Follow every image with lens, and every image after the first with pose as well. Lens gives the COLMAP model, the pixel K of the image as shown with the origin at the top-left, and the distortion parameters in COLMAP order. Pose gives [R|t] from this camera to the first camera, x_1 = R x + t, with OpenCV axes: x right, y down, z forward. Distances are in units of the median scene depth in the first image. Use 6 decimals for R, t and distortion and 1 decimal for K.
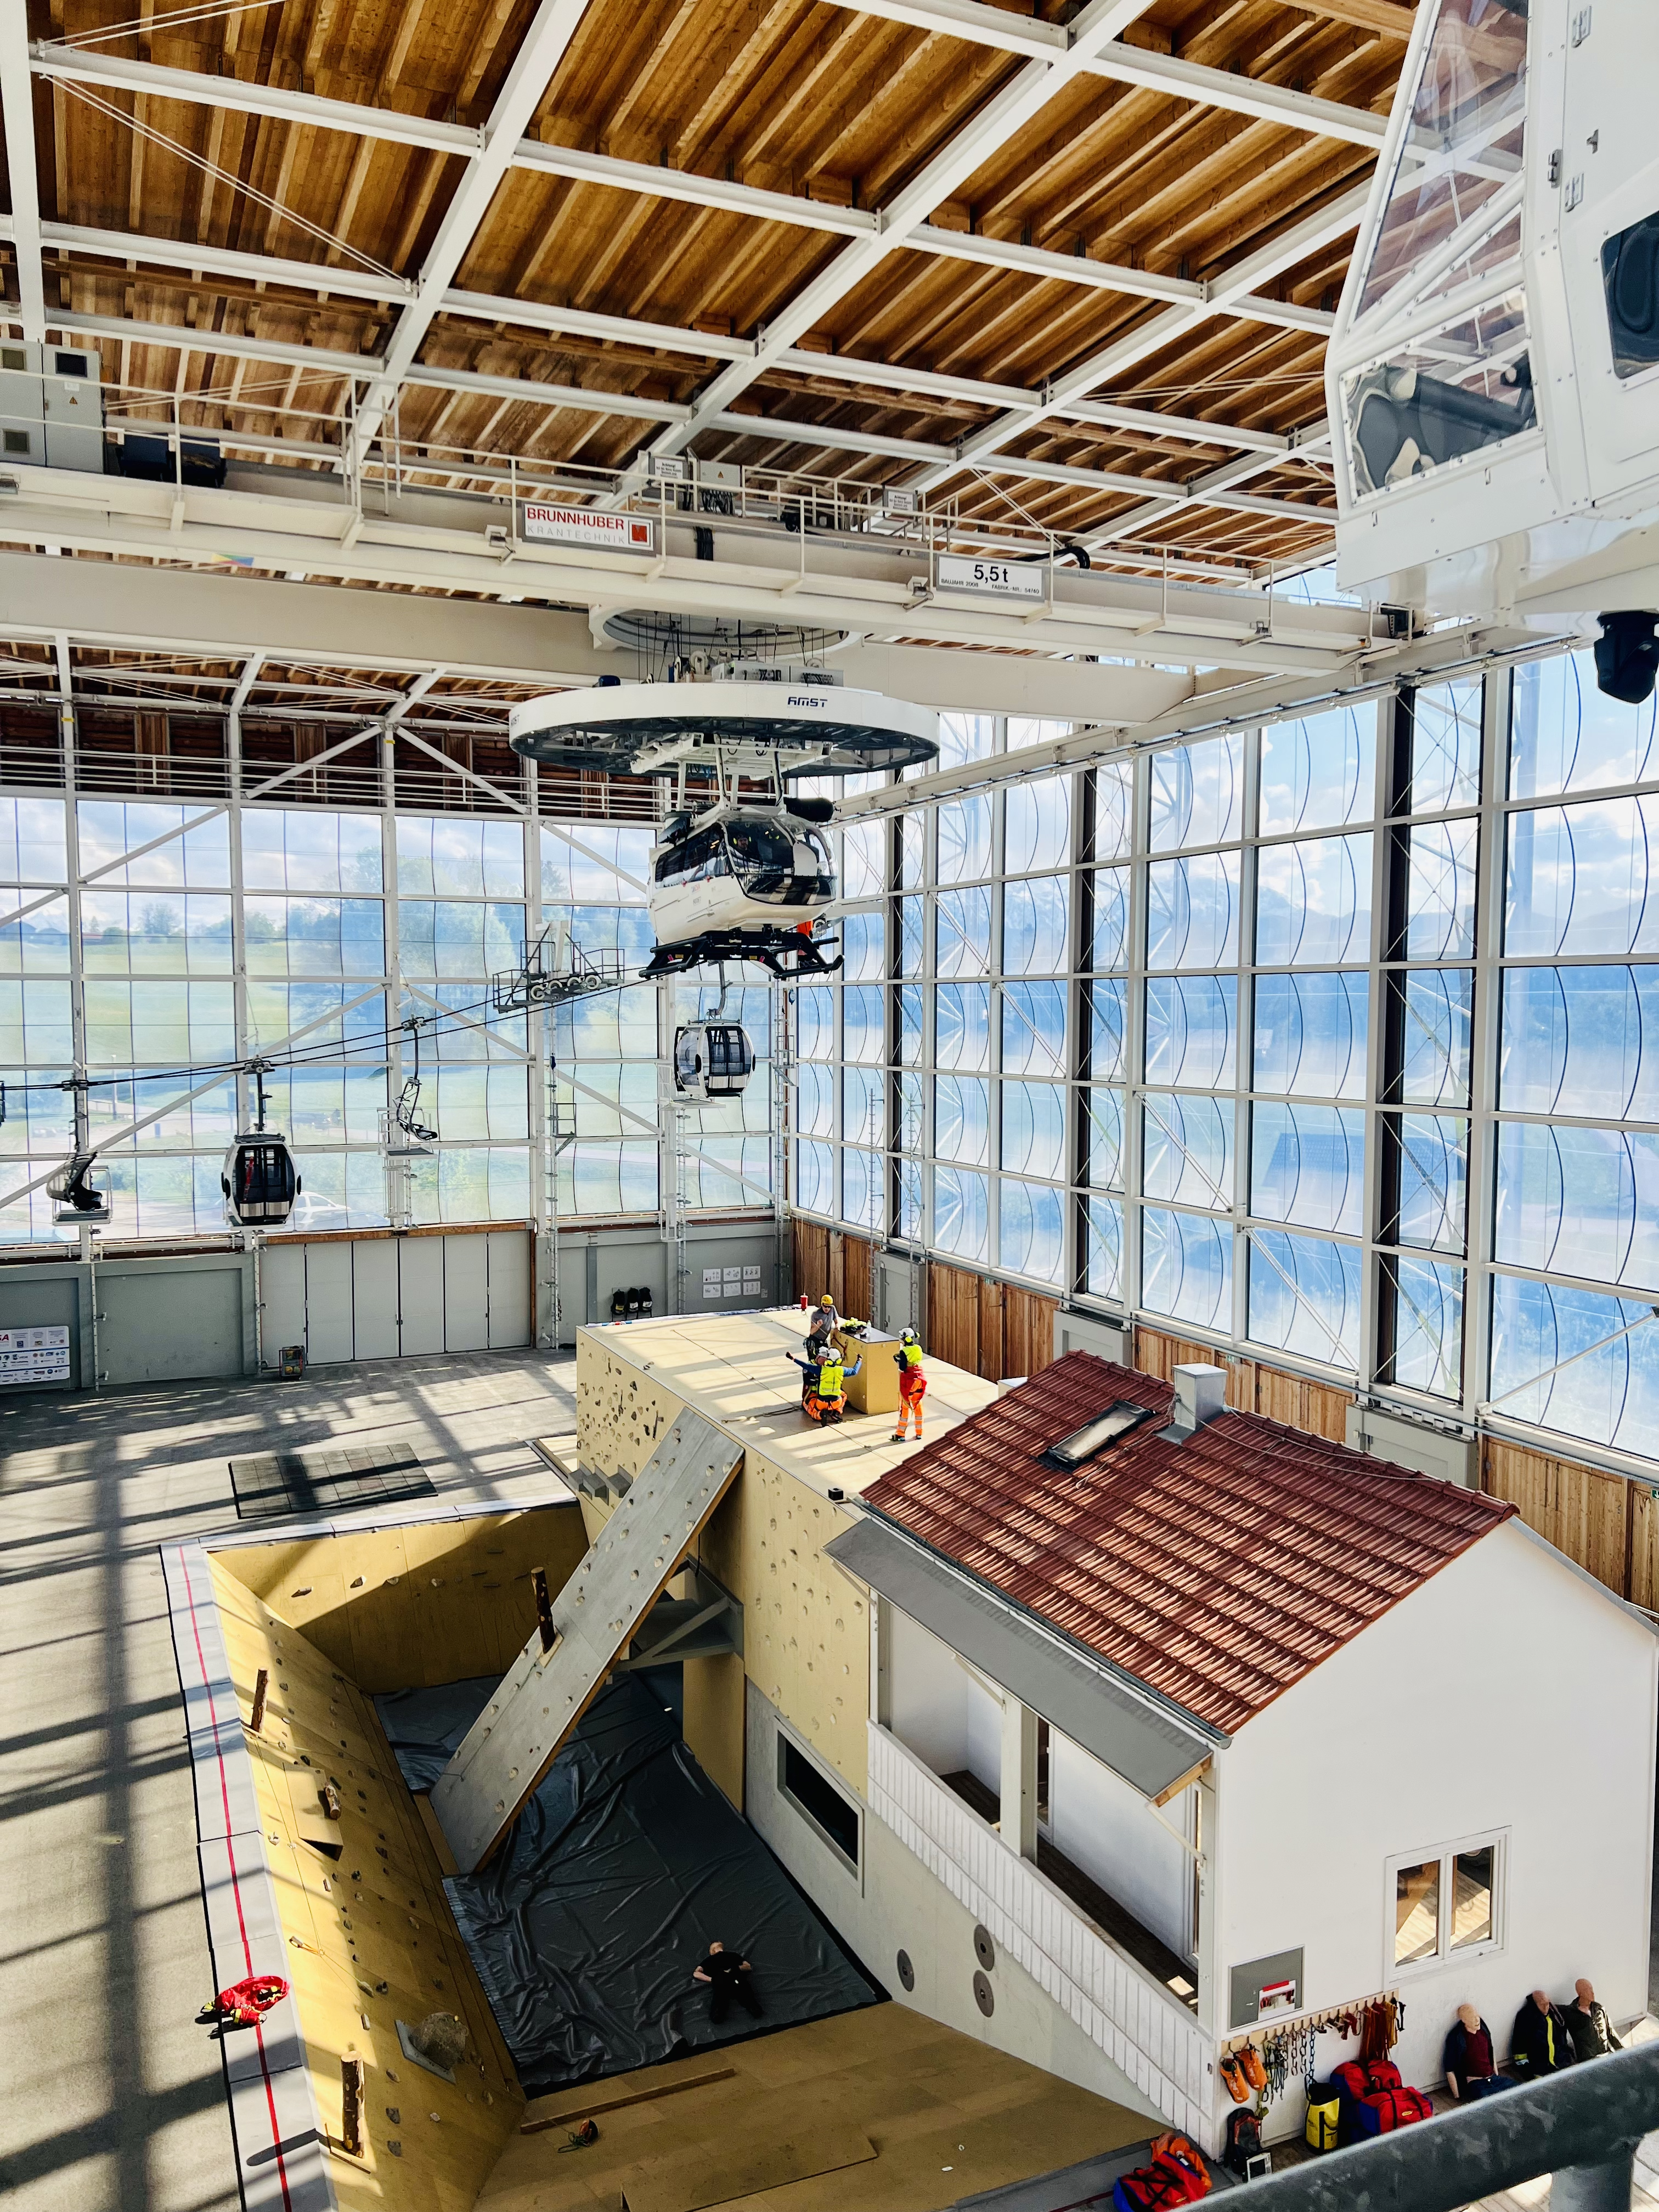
lens RADIAL K [[1648.3, 0, 829.5], [0, 1648.3, 1106.0], [0, 0, 1]] dist [0.003653, 0.001372]
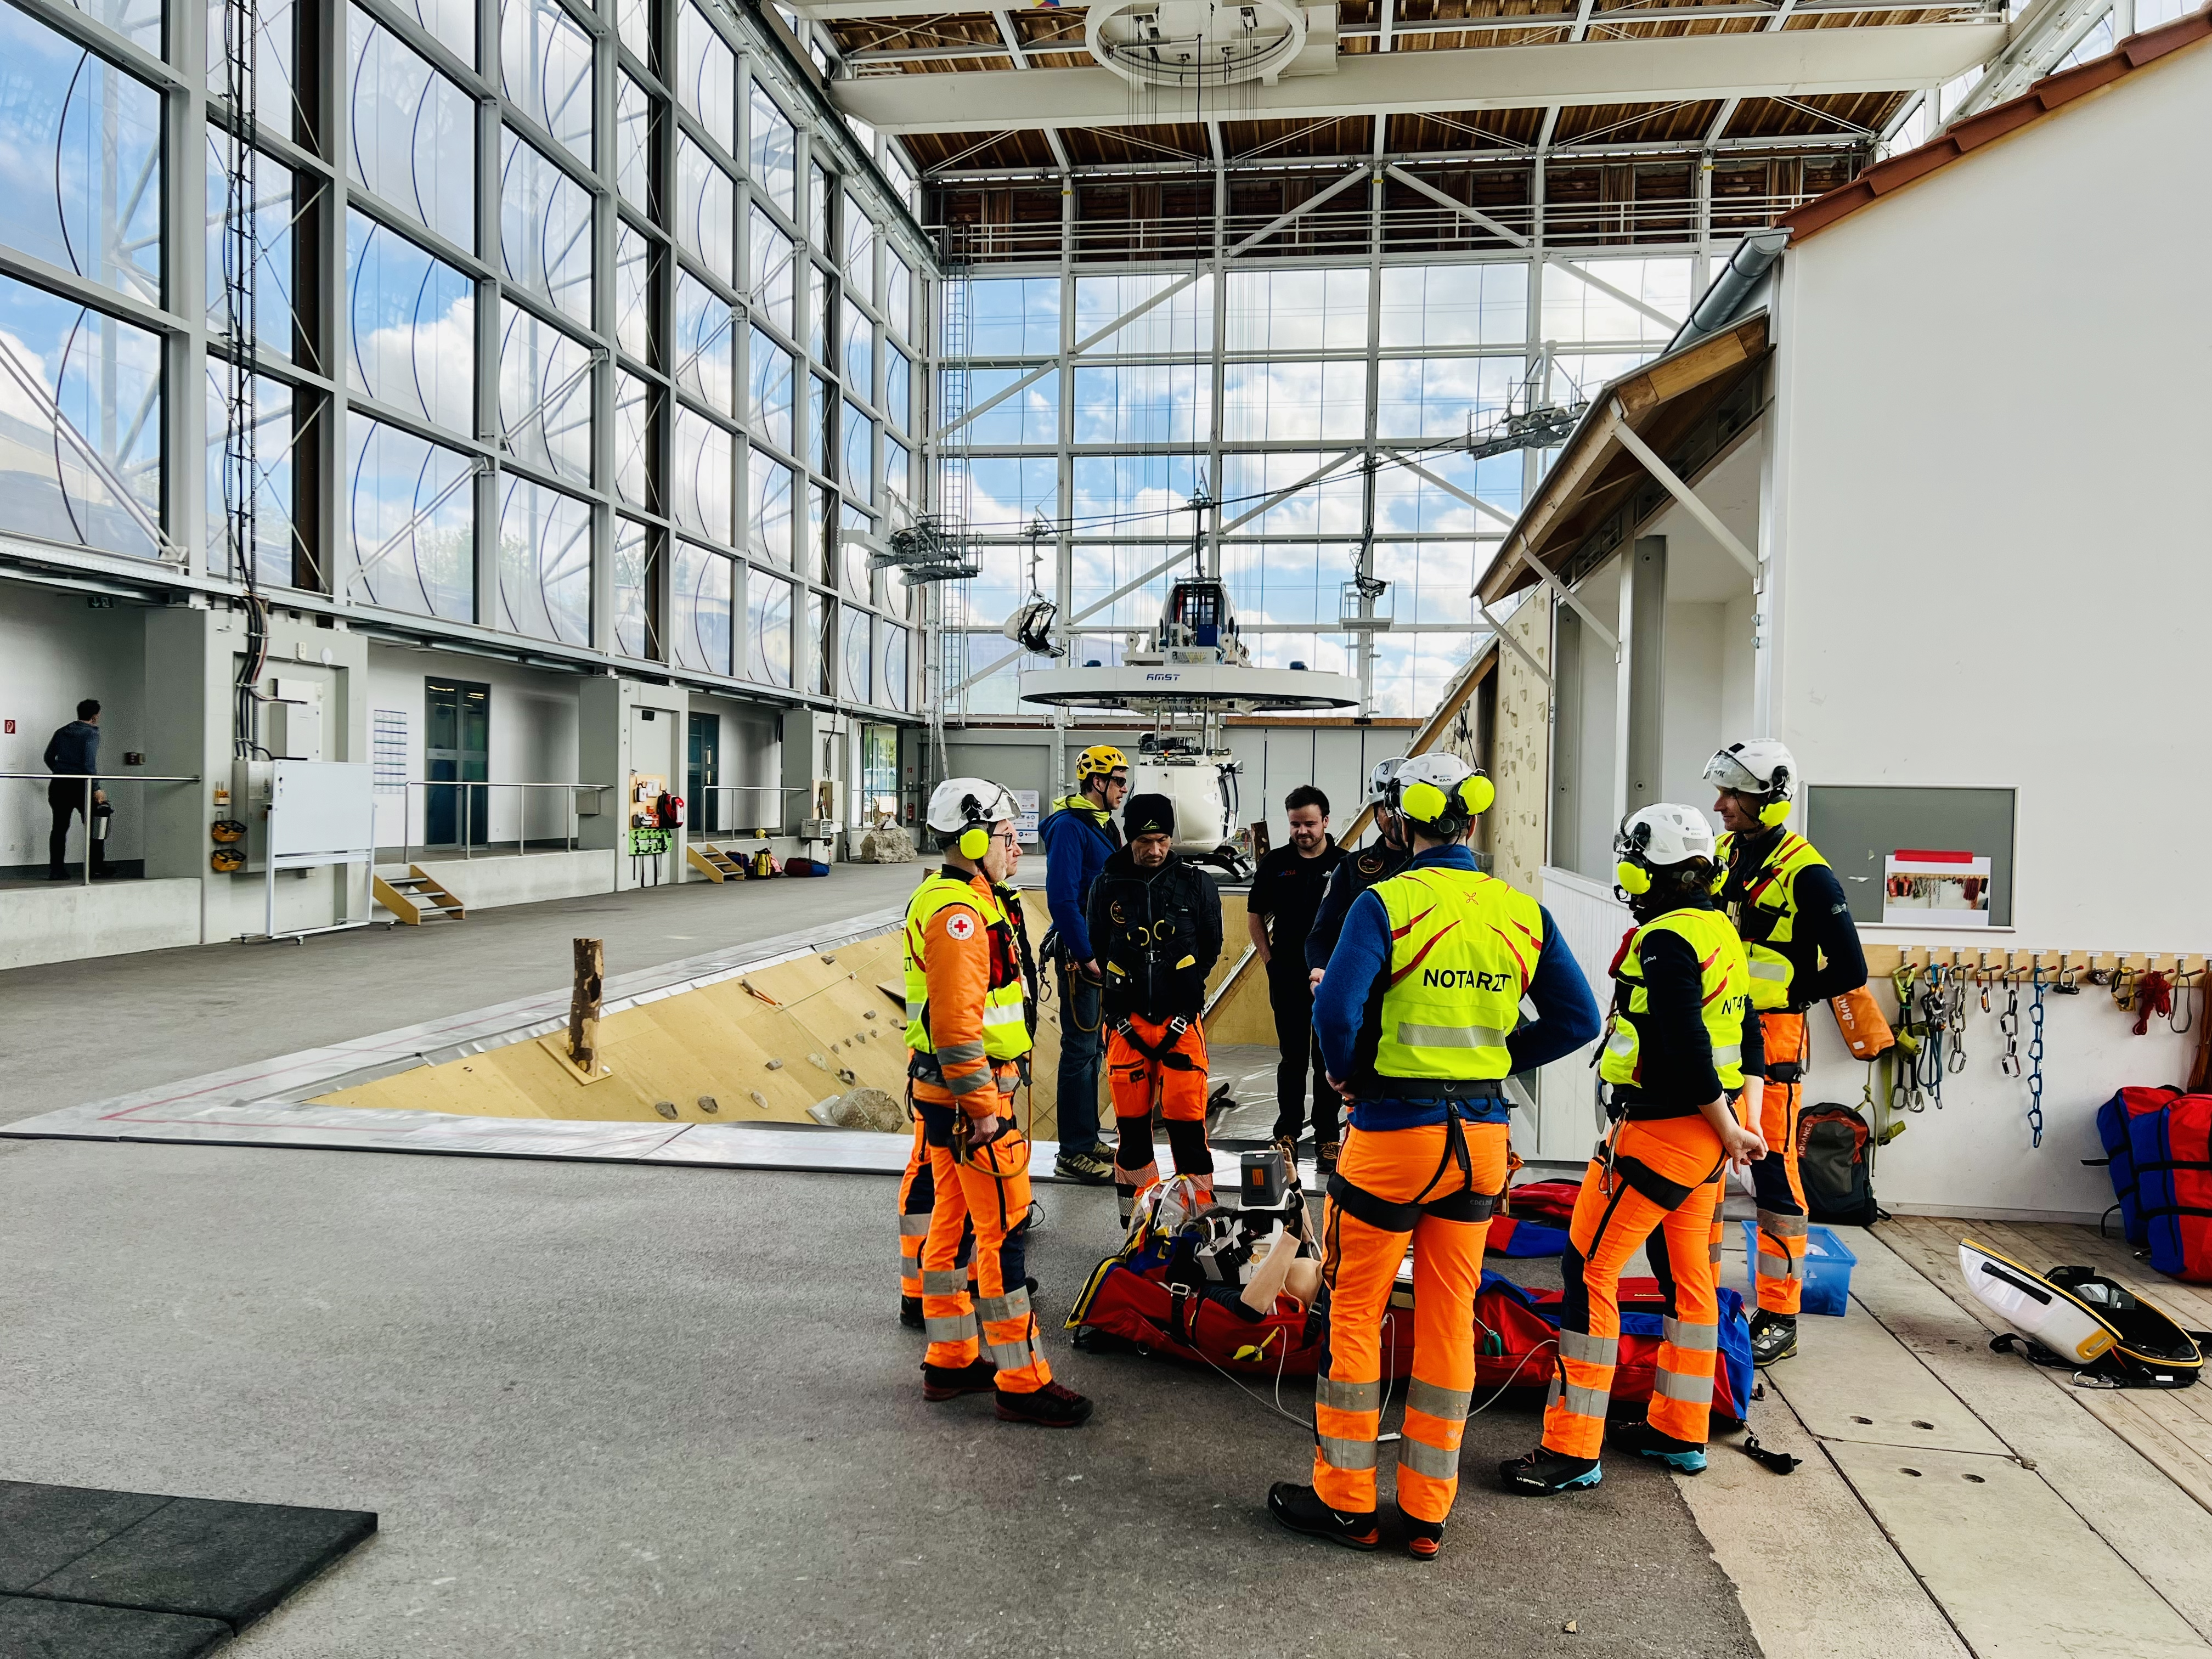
lens RADIAL K [[1648.3, 0, 1106.0], [0, 1648.3, 829.5], [0, 0, 1]] dist [0.003653, 0.001372]
pose [[0.845010, 0.020571, -0.534355, 0.104340], [-0.044717, 0.998478, -0.032276, 0.179454], [0.532878, 0.051168, 0.844644, 0.165127]]
